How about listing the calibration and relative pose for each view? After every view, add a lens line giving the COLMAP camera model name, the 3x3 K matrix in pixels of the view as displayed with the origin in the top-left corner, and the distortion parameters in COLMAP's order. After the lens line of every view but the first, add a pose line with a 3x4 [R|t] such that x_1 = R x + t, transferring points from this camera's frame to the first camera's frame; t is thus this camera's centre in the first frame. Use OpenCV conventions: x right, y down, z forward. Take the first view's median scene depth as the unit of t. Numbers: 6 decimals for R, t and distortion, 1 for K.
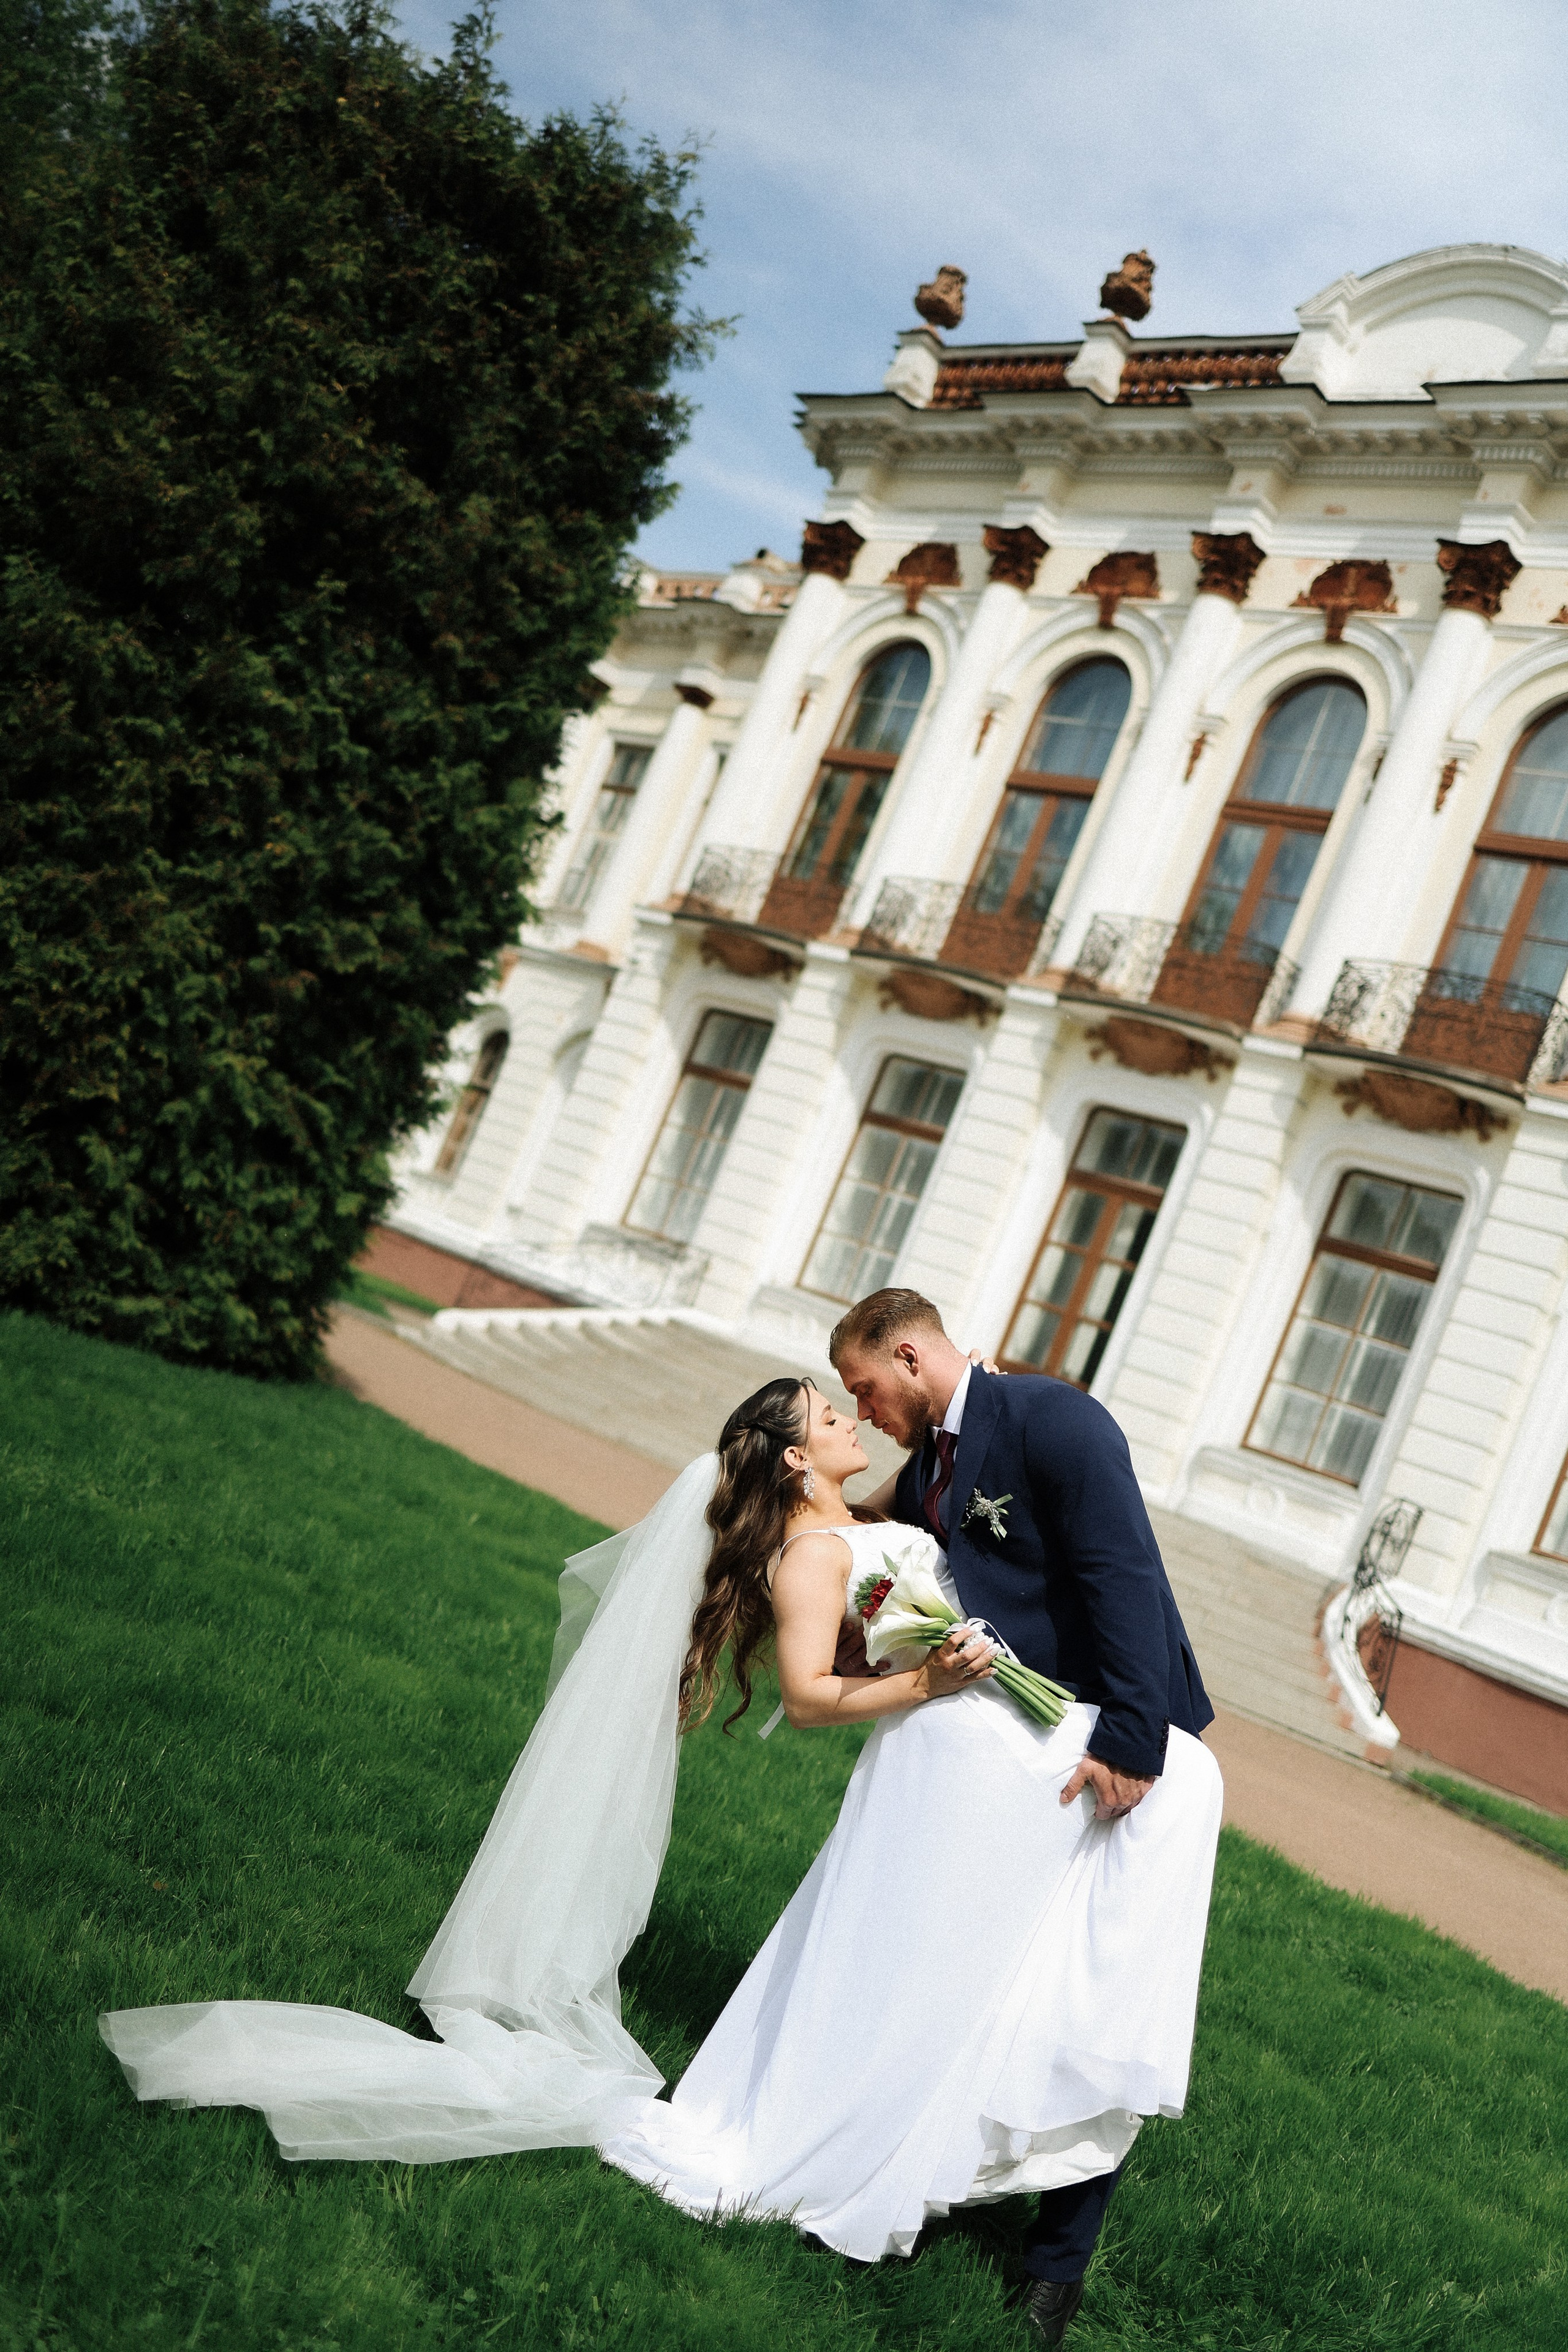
lens RADIAL K [[2406.9, 0, 800.1], [0, 2406.9, 1179.5], [0, 0, 1]] dist [-0.069124, 0.034588]
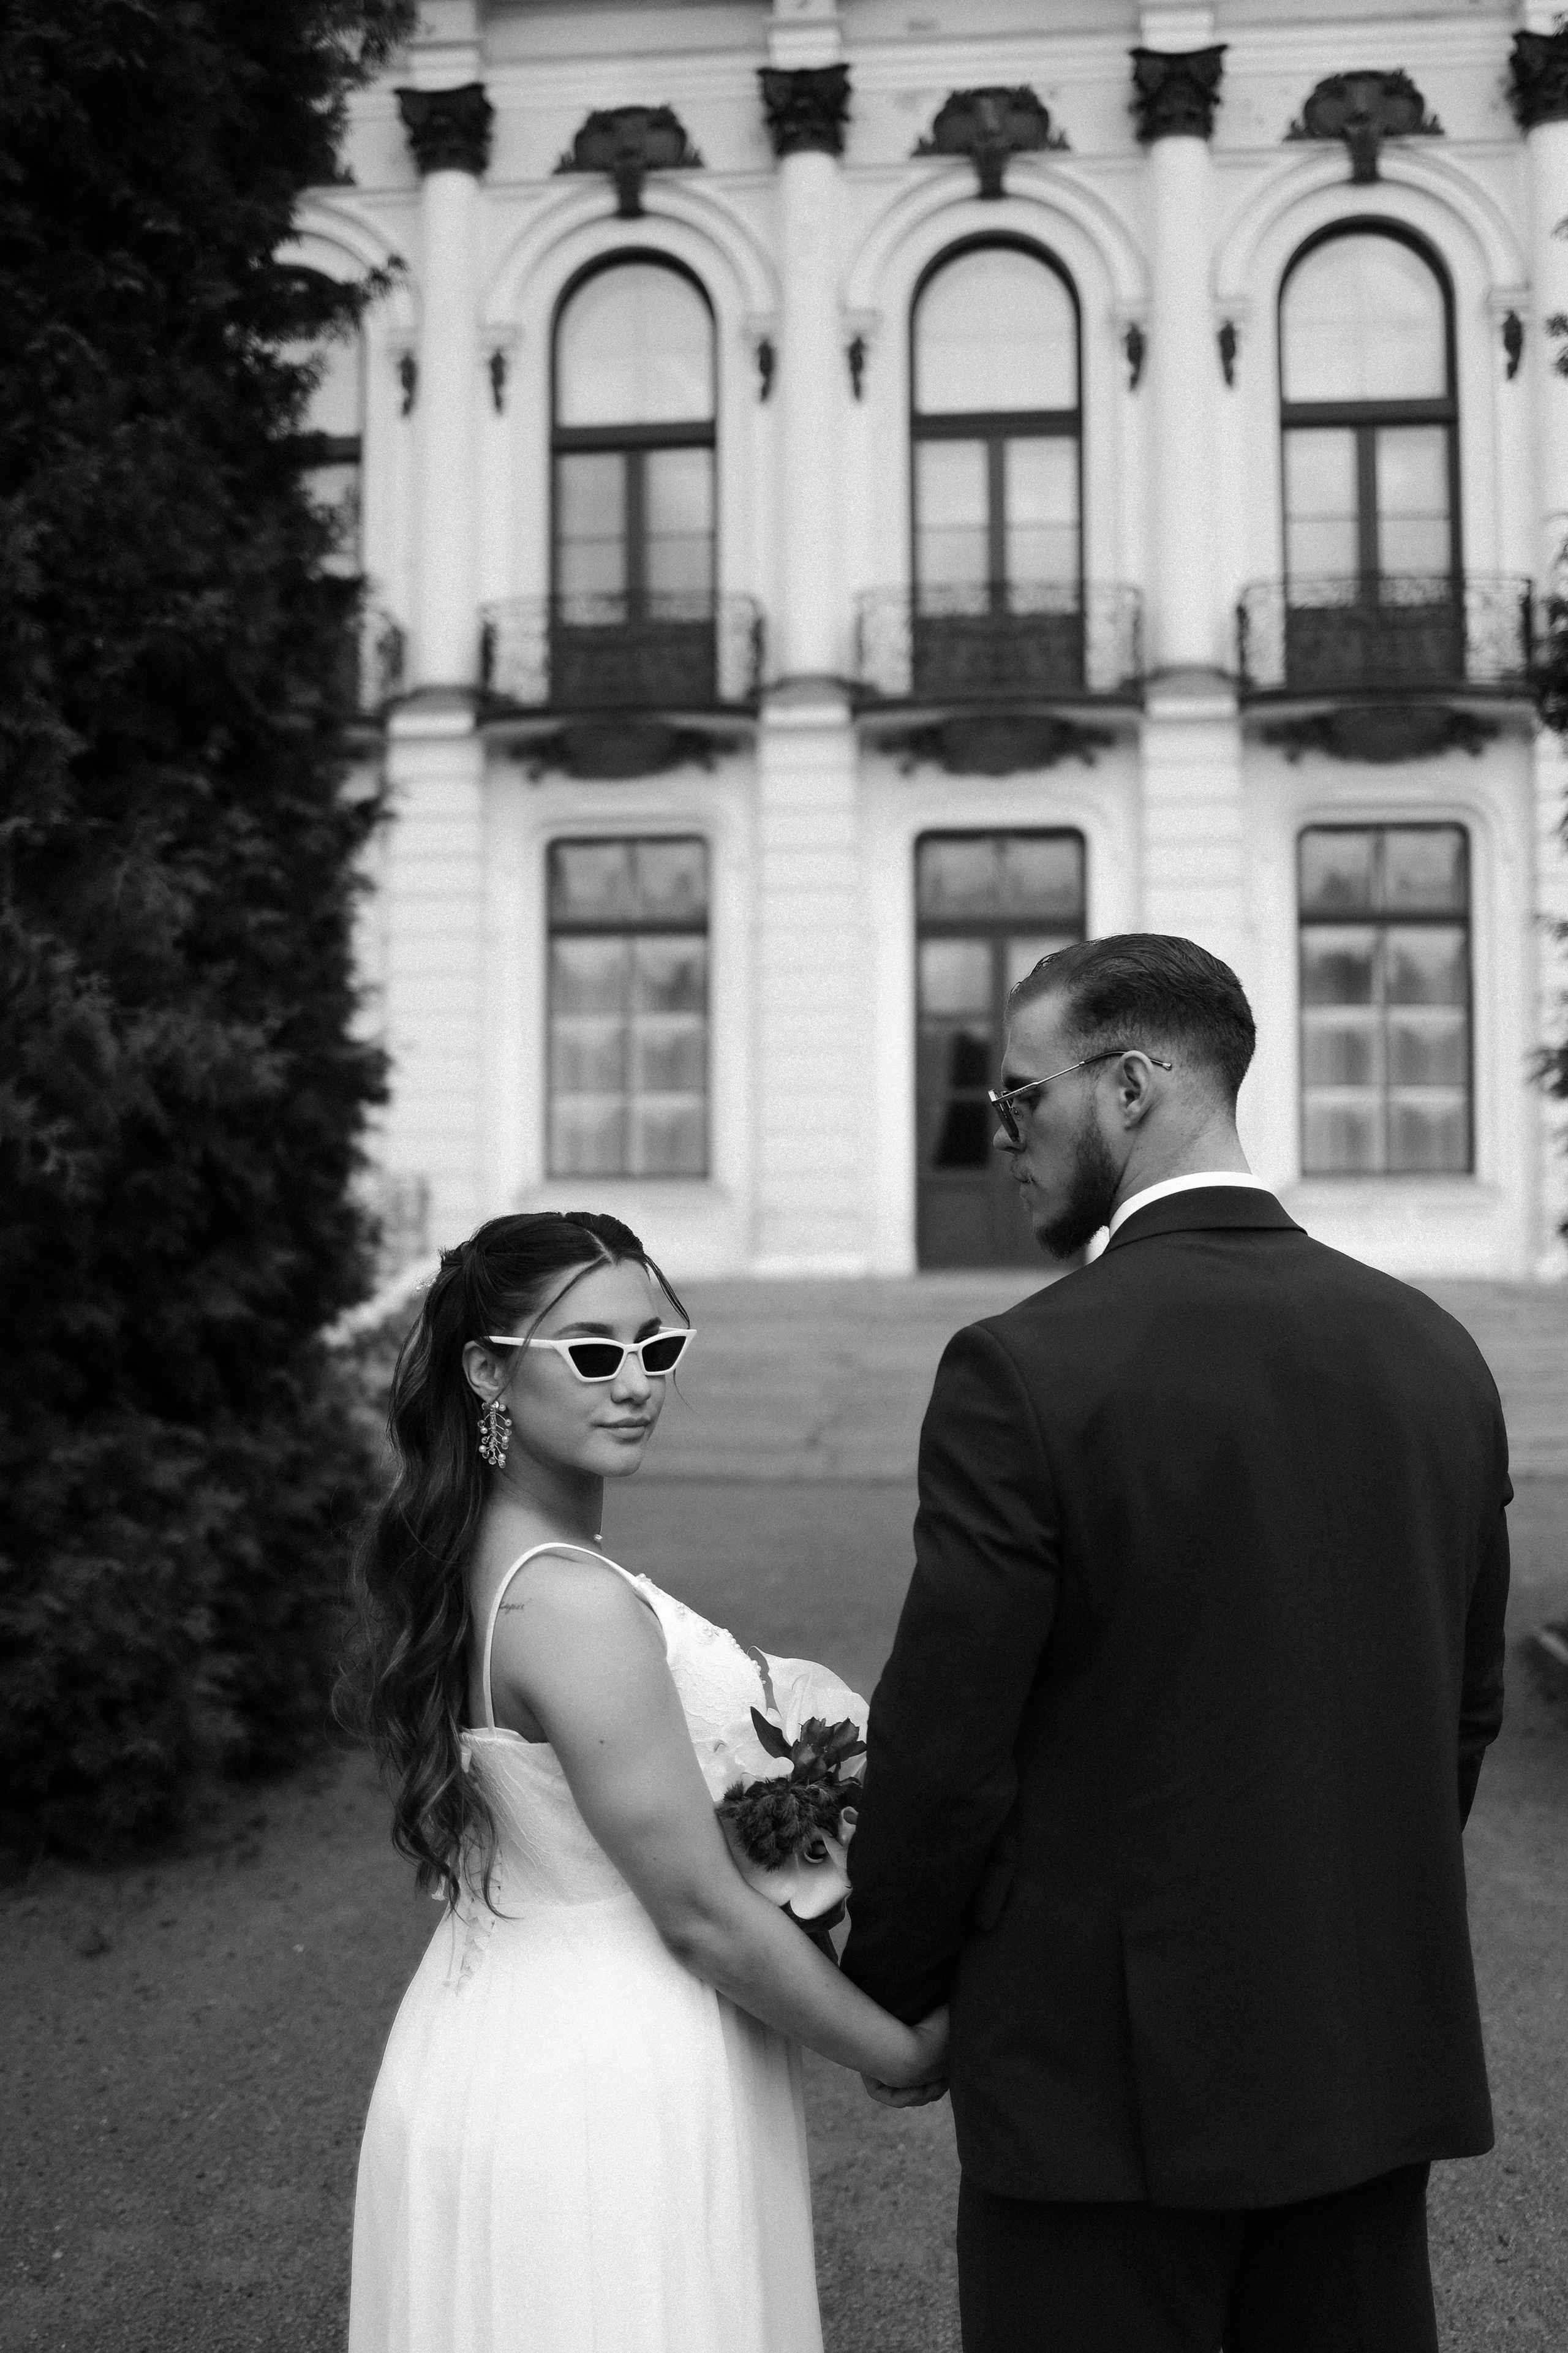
lens RADIAL K [[2407.7, 0, 800.1], [0, 2407.7, 1180.0], [0, 0, 1]] dist [-0.069124, 0.034588]
pose [[0.738859, -0.342577, 0.580283, -0.367471], [0.244337, 0.938728, 0.243081, -0.114051], [-0.628002, -0.037818, 0.777292, 0.372259]]
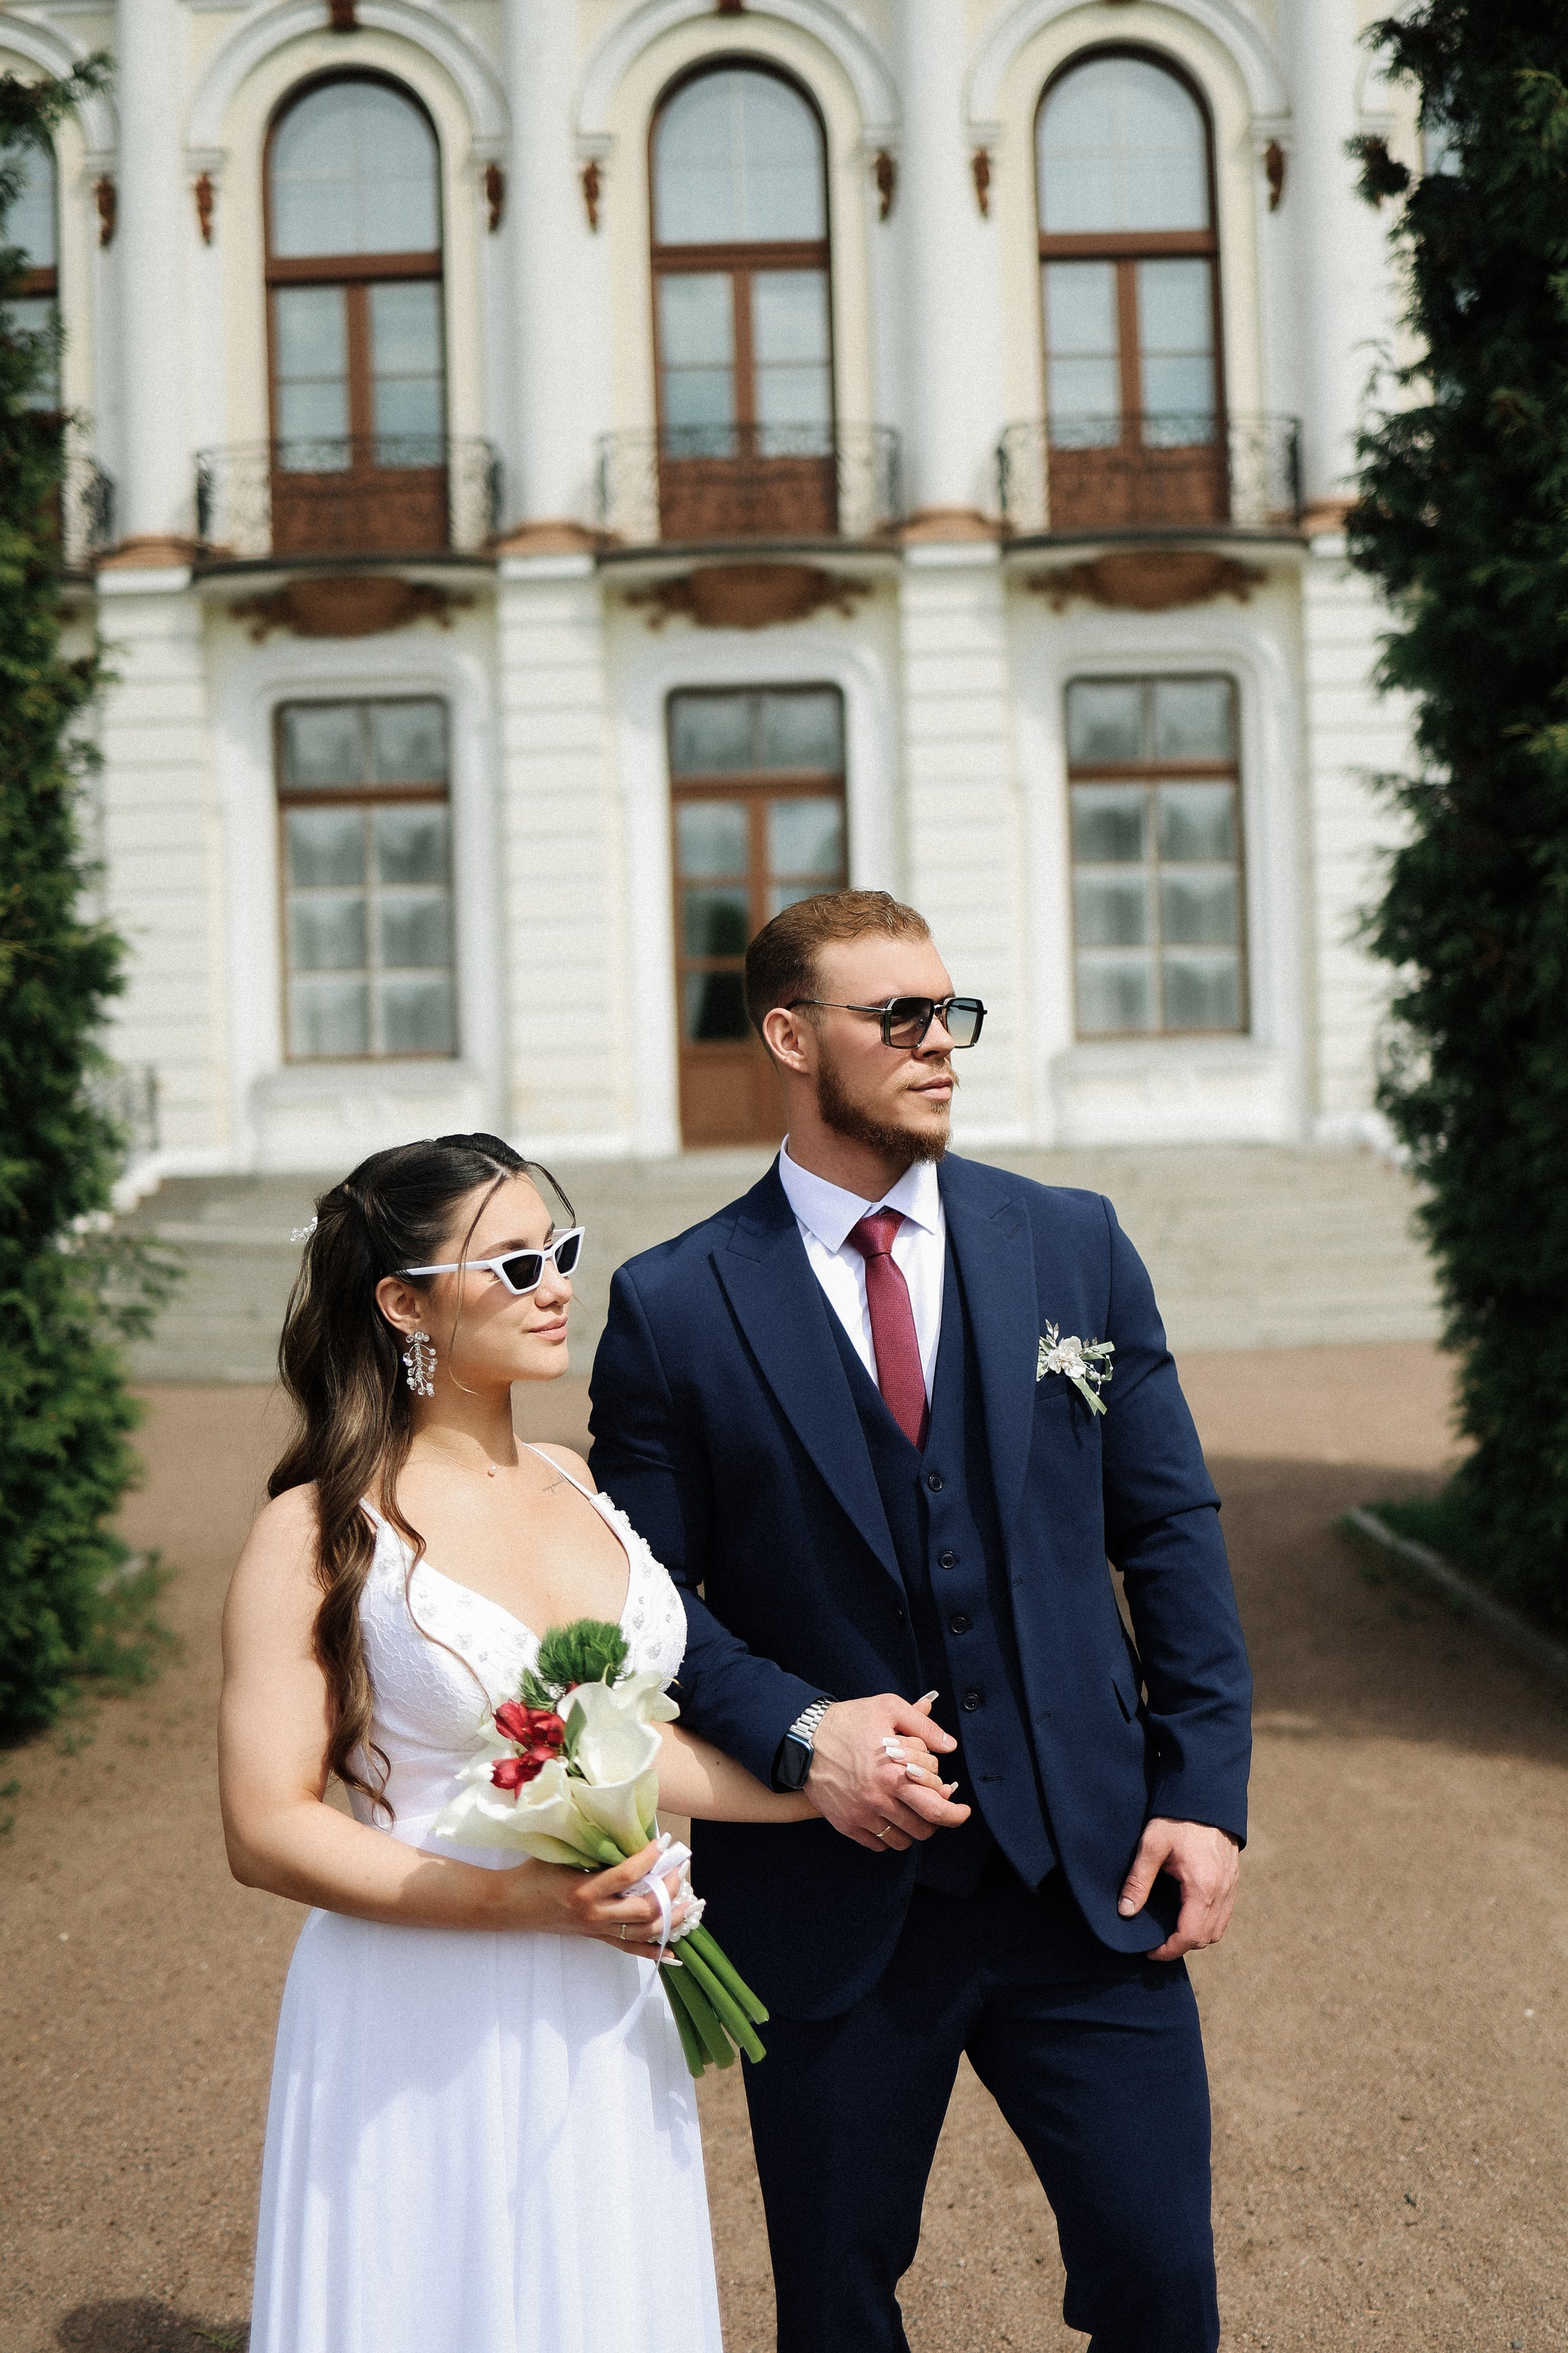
lens RADIAL K [[2421.6, 0, 774.3], [0, 2421.6, 1130.4], [0, 0, 1]] dist [-0.073763, 0.045671]
pose [[0.665507, -0.384117, 0.639964, -0.355830], [0.242017, 0.922139, 0.301807, -0.112546], [-0.706065, -0.045972, 0.706653, 0.402048]]
